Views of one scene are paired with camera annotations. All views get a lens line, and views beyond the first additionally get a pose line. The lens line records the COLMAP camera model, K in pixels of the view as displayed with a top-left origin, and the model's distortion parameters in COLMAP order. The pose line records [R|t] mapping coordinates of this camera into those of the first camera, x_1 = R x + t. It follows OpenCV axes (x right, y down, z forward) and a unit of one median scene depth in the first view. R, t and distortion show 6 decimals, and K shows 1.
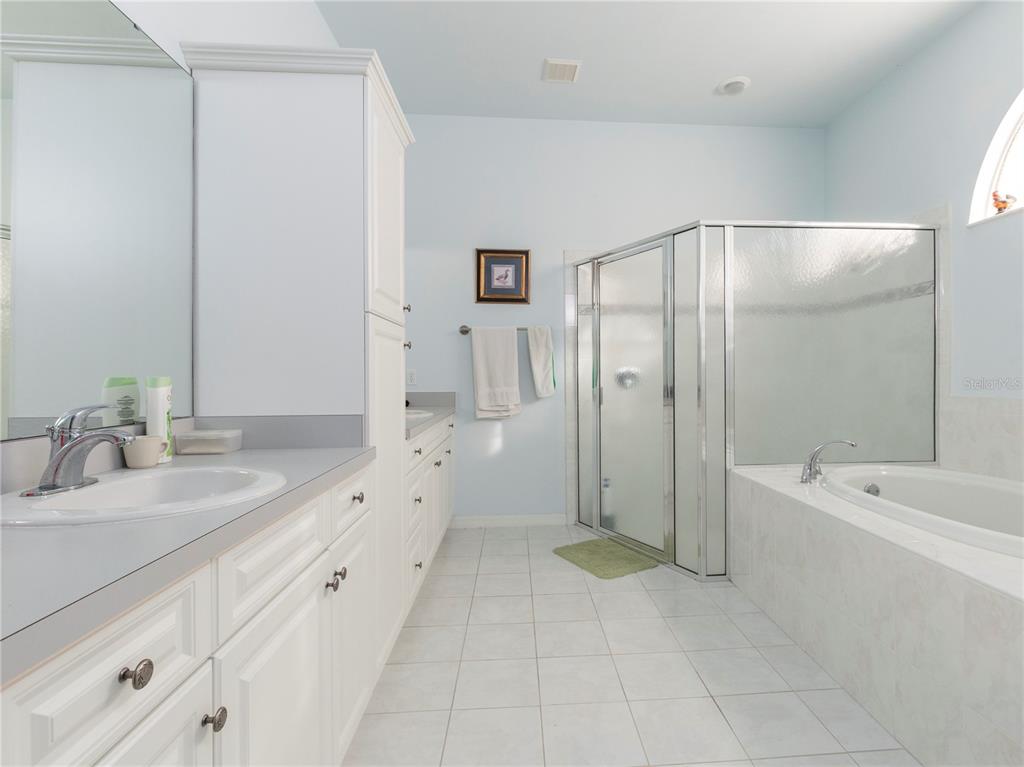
lens RADIAL K [[520.4, 0, 513.8], [0, 520.4, 378.8], [0, 0, 1]] dist [0.003699, -0.000574]
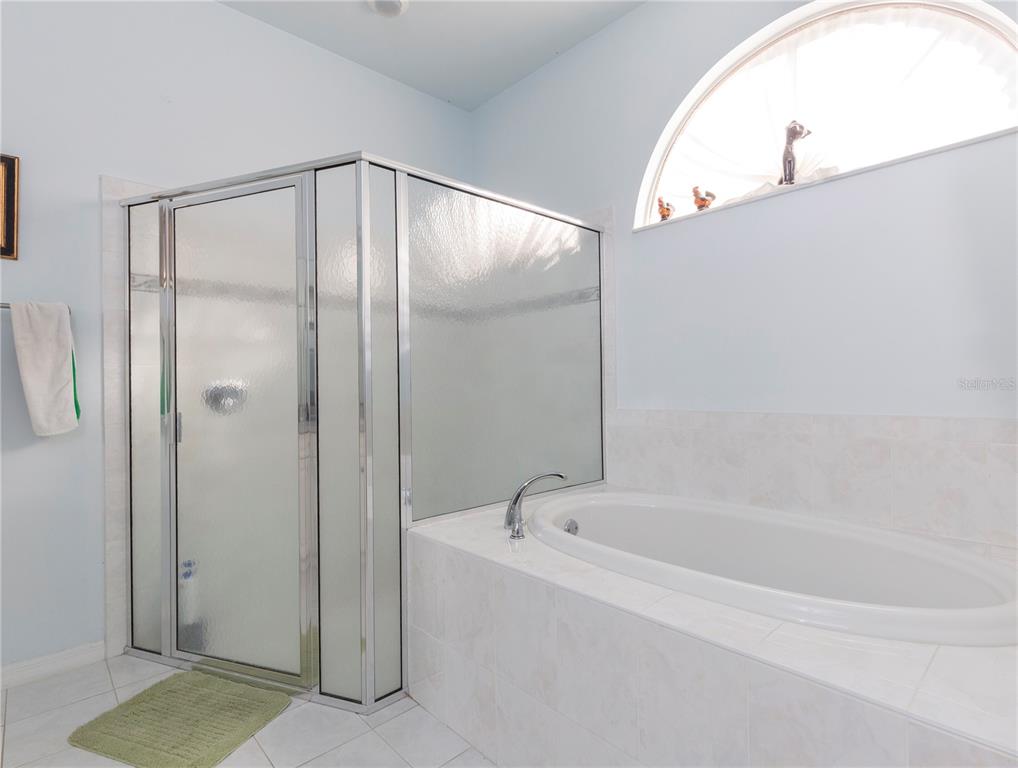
lens RADIAL K [[517.3, 0, 514.6], [0, 517.3, 377.8], [0, 0, 1]] dist [0.003699, -0.000574]
pose [[0.728254, 0.003862, 0.685296, 0.046710], [0.017207, 0.999566, -0.023919, -0.003539], [-0.685091, 0.029211, 0.727871, 0.345428]]
